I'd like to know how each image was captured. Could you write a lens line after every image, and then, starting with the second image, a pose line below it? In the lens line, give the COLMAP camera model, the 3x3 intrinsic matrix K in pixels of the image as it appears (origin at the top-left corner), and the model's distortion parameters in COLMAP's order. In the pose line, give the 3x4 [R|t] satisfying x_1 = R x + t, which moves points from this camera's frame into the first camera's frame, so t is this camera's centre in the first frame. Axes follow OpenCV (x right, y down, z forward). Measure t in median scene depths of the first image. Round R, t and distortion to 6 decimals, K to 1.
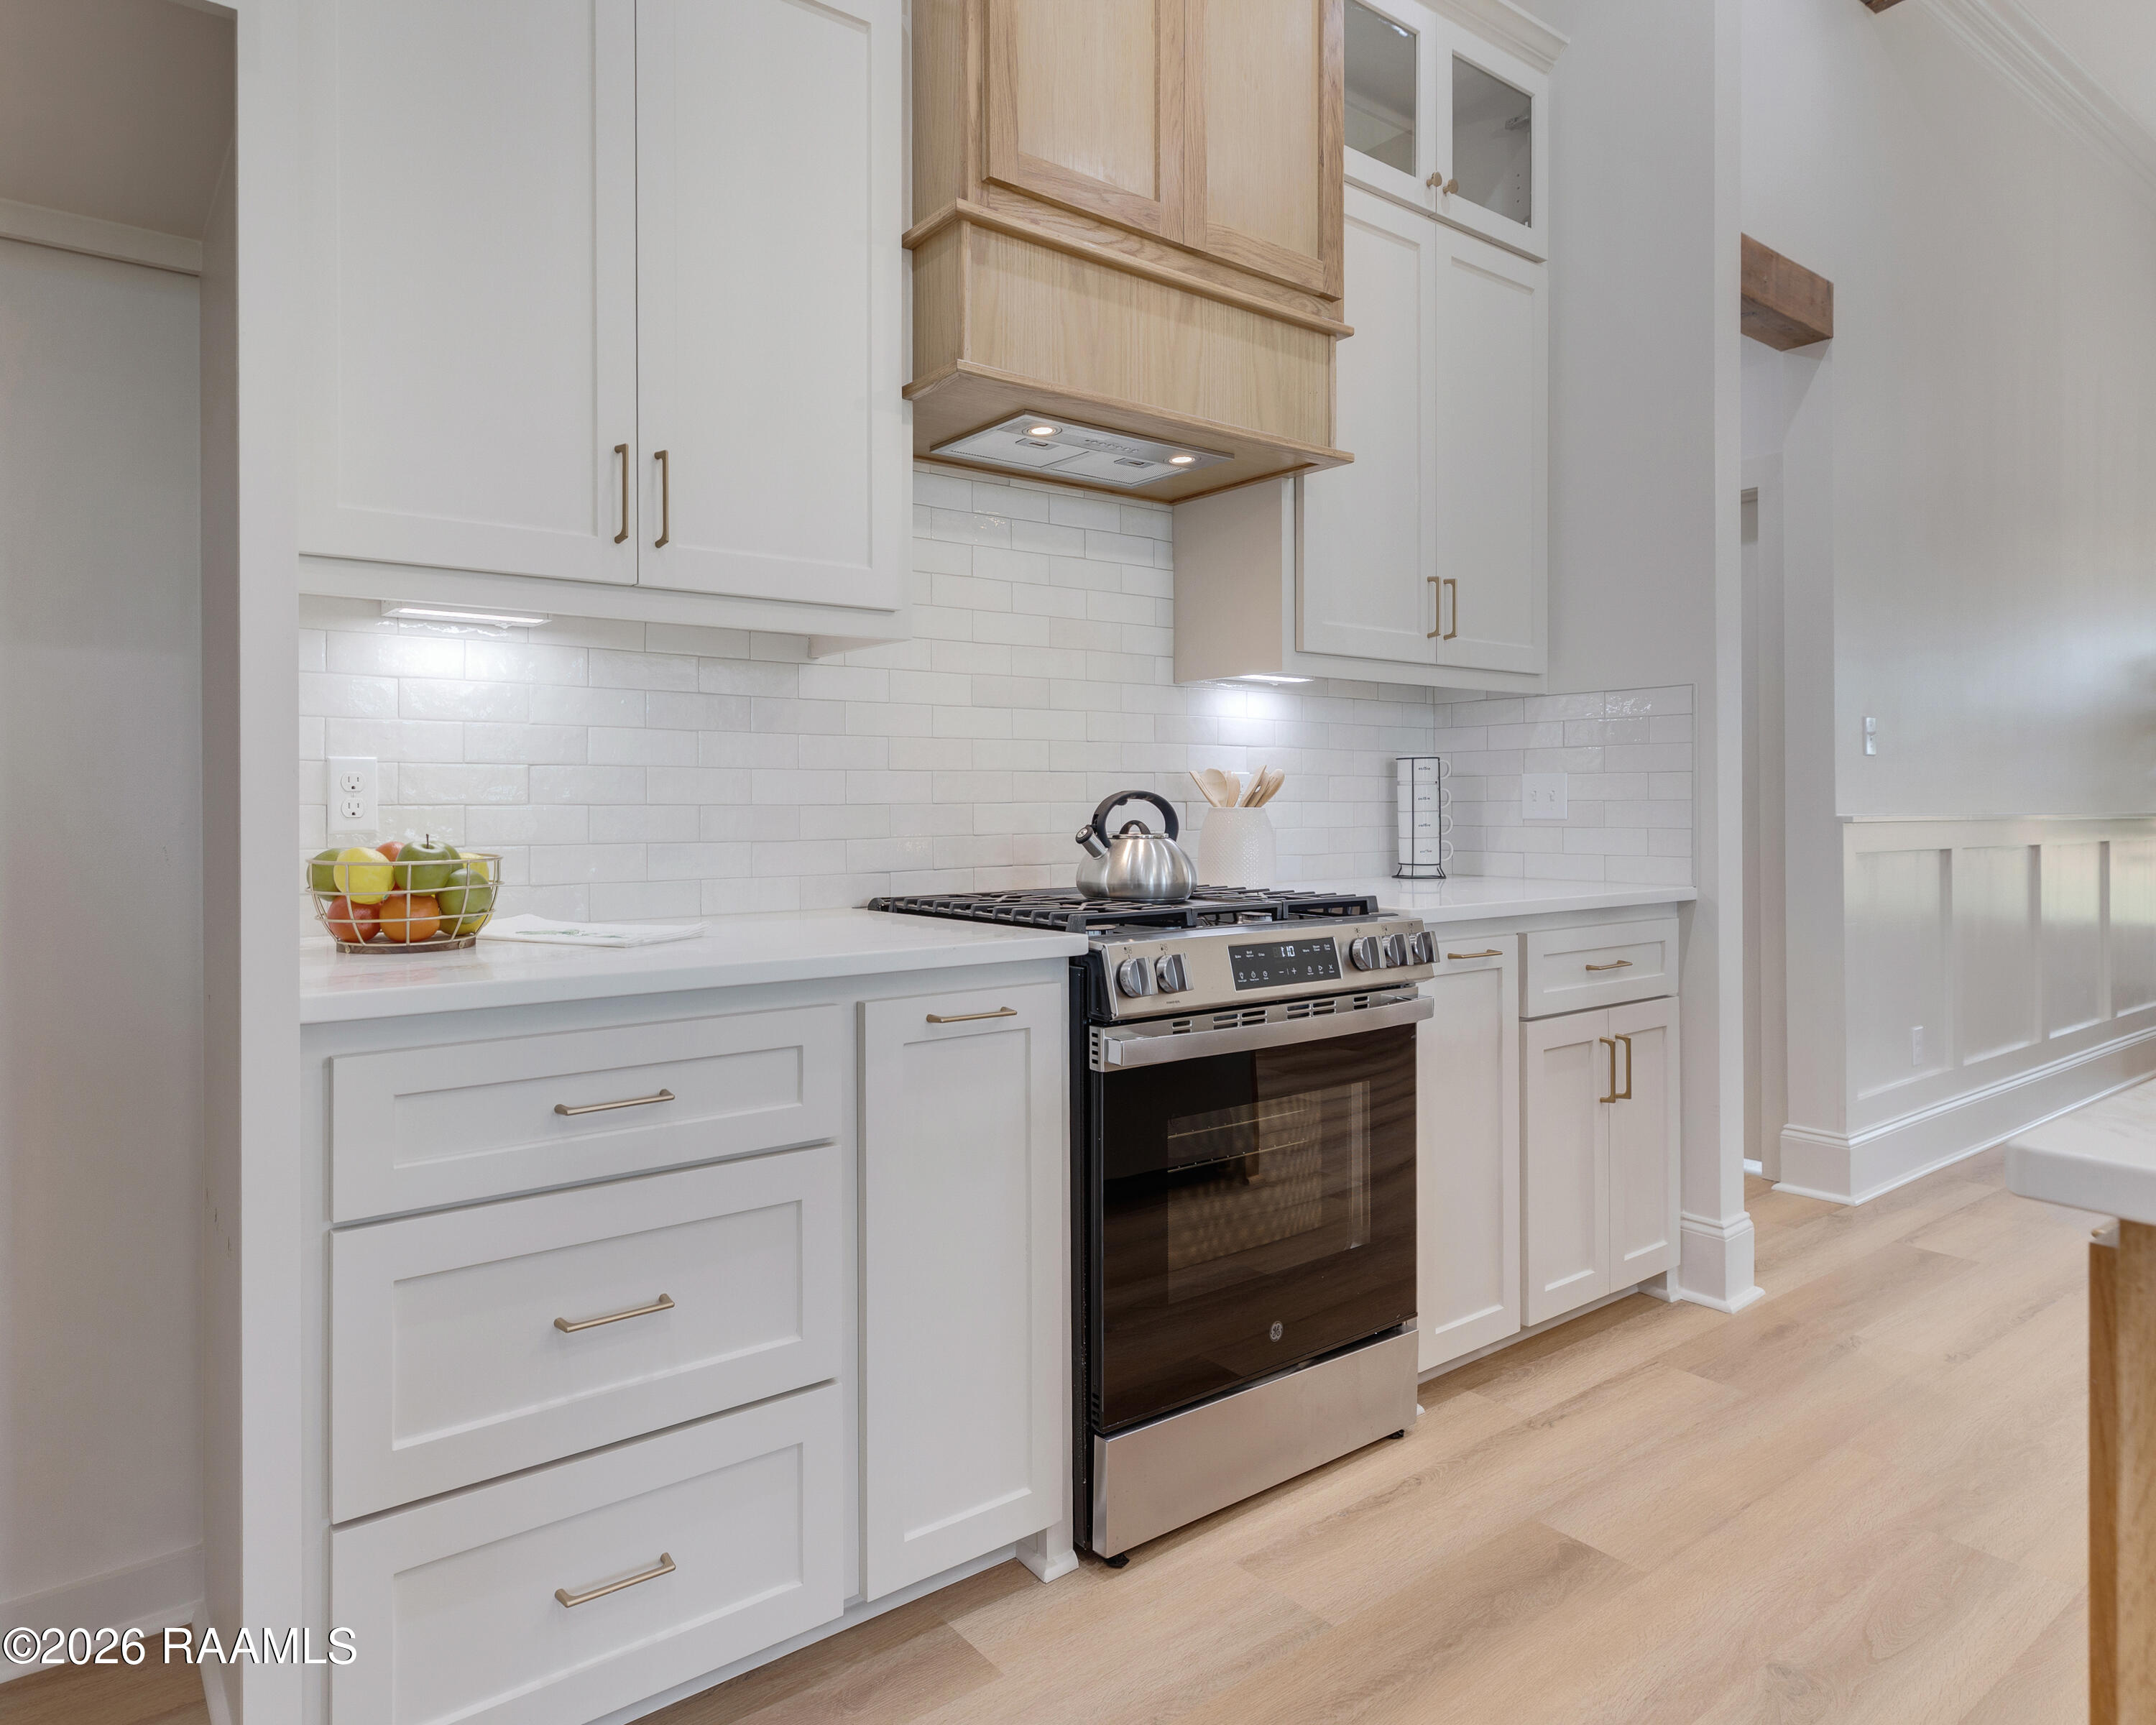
lens RADIAL K [[1358.4, 0, 962.9], [0, 1358.4, 805.3], [0, 0, 1]] dist [0.005851, -0.000511]
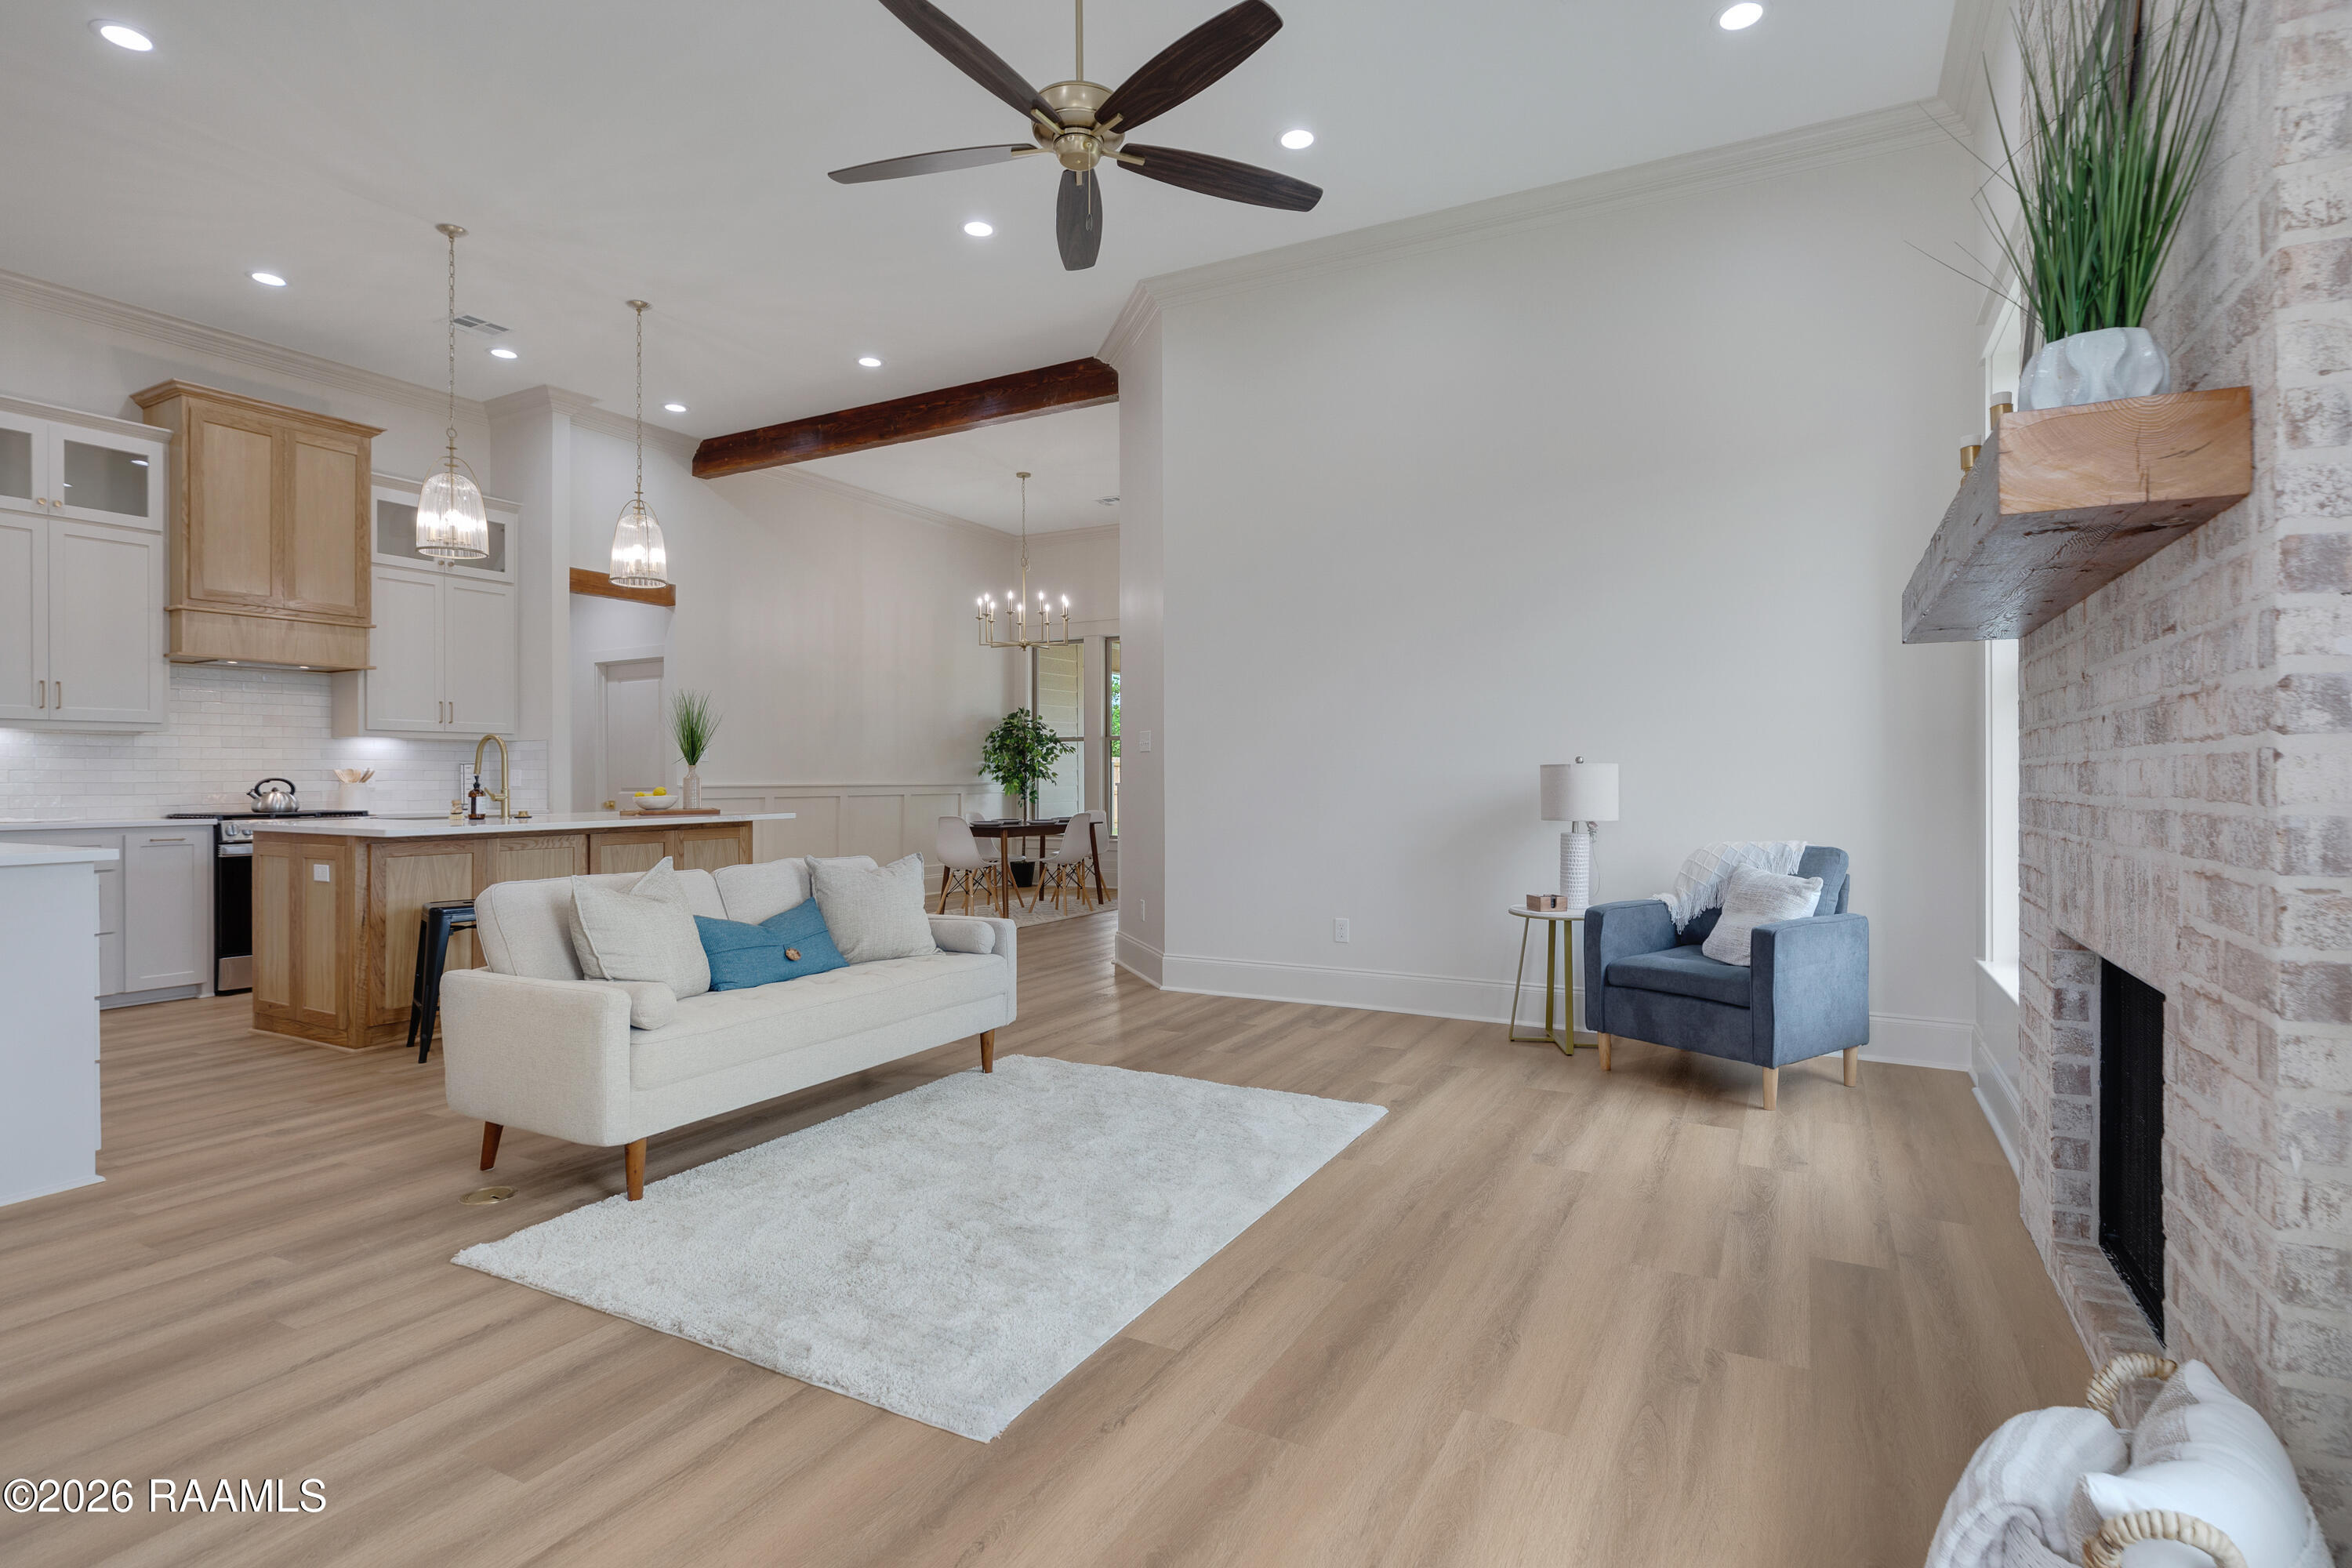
lens RADIAL K [[1147.2, 0, 1170.3], [0, 1147.2, 781.8], [0, 0, 1]] dist [0.002552, 0.000625]
pose [[0.904828, -0.004204, 0.425756, 0.820479], [0.003473, 0.999991, 0.002494, -0.000787], [-0.425763, -0.000778, 0.904834, -2.145705]]
